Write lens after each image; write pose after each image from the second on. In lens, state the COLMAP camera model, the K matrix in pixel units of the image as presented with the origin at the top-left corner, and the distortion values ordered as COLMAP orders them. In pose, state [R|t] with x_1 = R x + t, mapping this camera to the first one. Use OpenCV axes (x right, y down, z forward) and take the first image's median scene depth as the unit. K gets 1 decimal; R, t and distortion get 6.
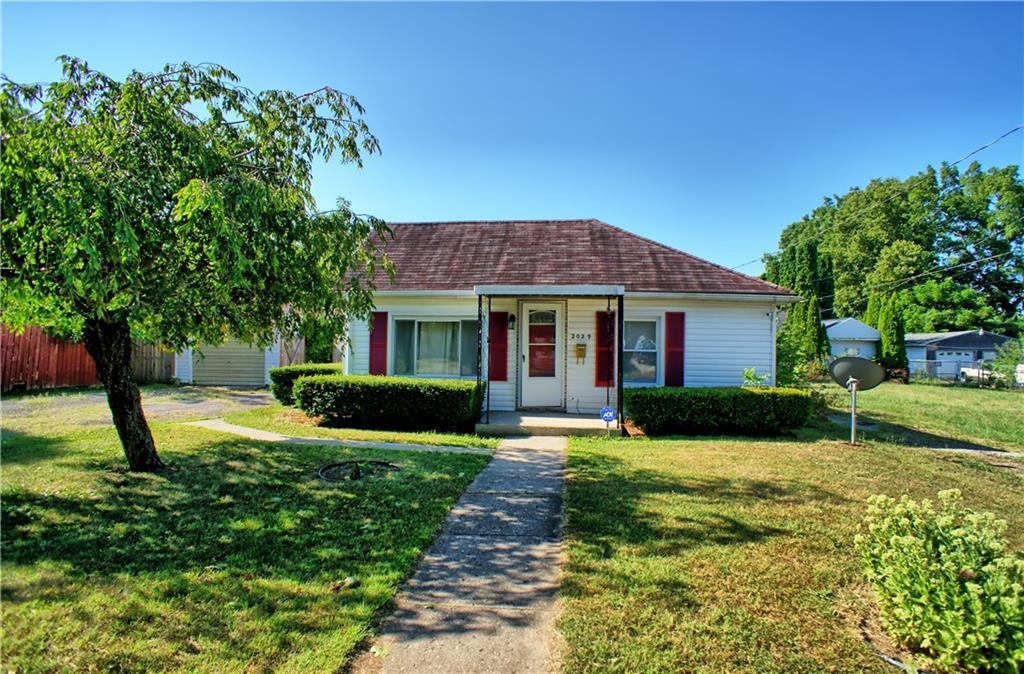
lens RADIAL K [[713.8, 0, 512.0], [0, 713.8, 337.0], [0, 0, 1]] dist [0.001430, 0.000576]
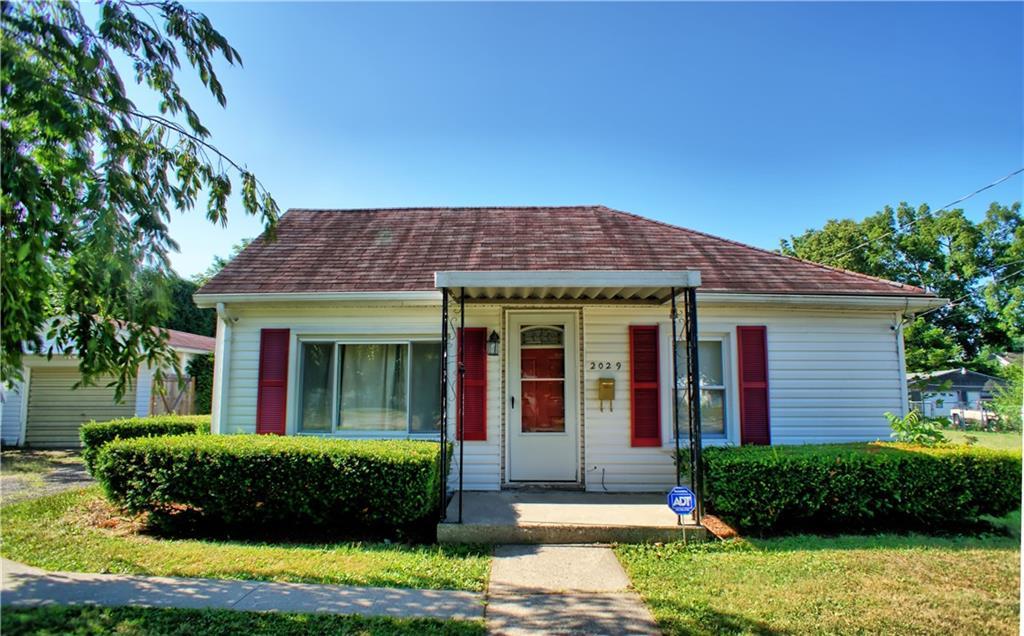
lens RADIAL K [[626.2, 0, 512.0], [0, 626.2, 318.0], [0, 0, 1]] dist [-0.039735, -0.000071]
pose [[0.995314, 0.000411, 0.096693, -0.036698], [0.010805, 0.993255, -0.115447, 0.019541], [-0.096088, 0.115951, 0.988596, 0.458967]]
